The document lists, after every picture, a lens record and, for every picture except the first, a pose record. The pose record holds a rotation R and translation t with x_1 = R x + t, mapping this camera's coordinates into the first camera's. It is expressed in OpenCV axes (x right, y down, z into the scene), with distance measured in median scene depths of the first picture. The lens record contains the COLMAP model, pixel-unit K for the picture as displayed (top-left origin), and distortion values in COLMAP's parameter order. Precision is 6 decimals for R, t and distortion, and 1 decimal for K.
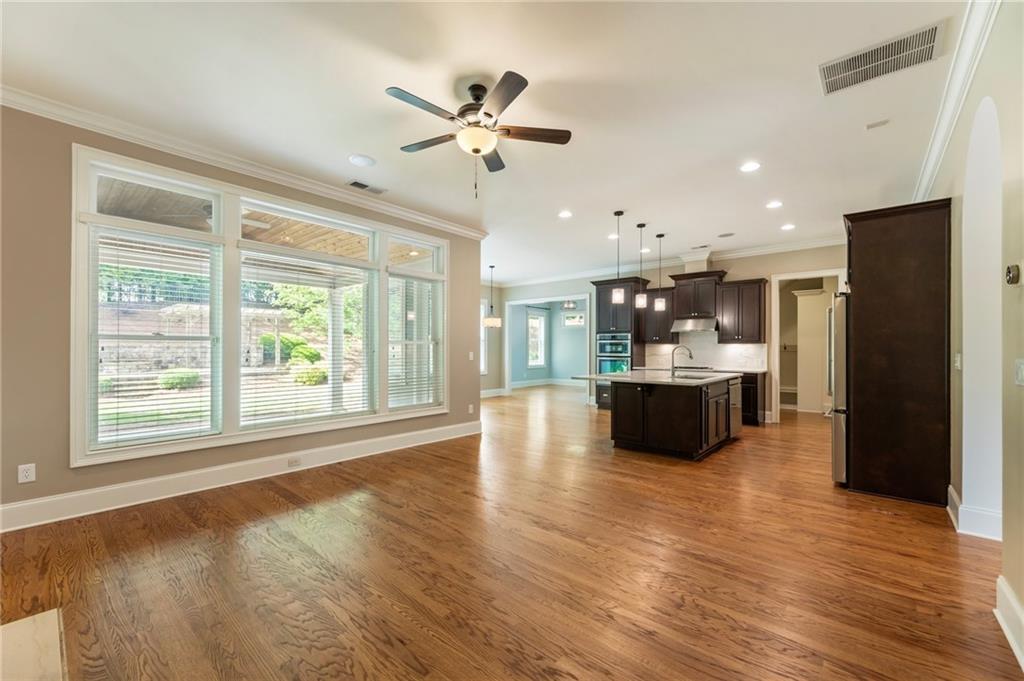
lens RADIAL K [[414.3, 0, 506.6], [0, 414.3, 348.5], [0, 0, 1]] dist [-0.000115, -0.000056]
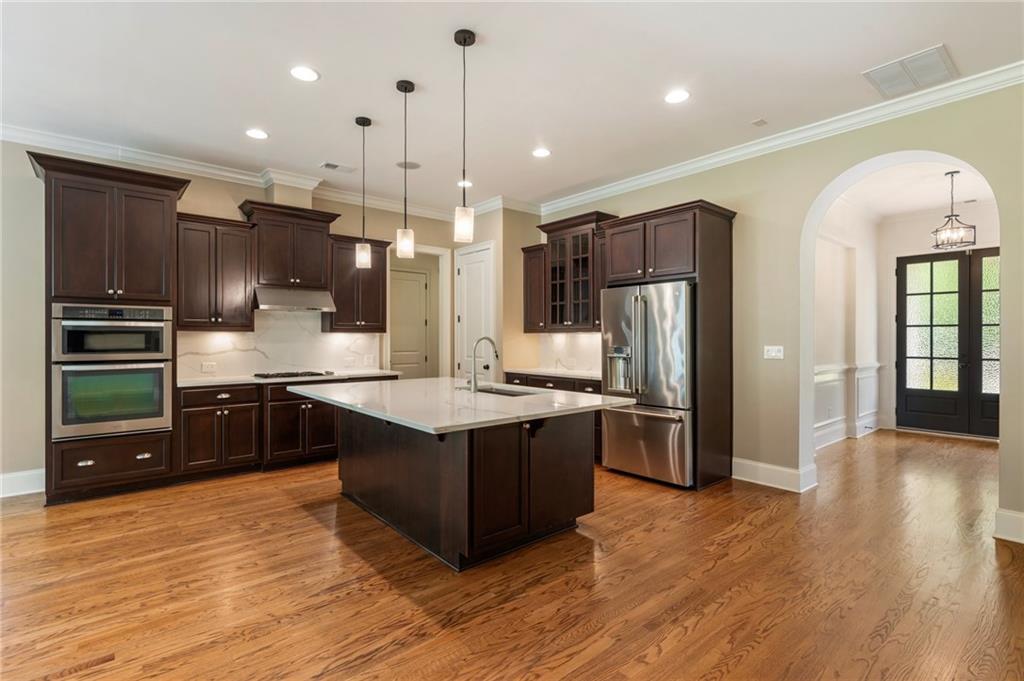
lens RADIAL K [[484.9, 0, 509.1], [0, 484.9, 340.4], [0, 0, 1]] dist [-0.001279, -0.000531]
pose [[0.149338, -0.008047, 0.988753, -0.184675], [-0.000503, 0.999966, 0.008215, -0.006413], [-0.988786, -0.001724, 0.149329, 0.691299]]
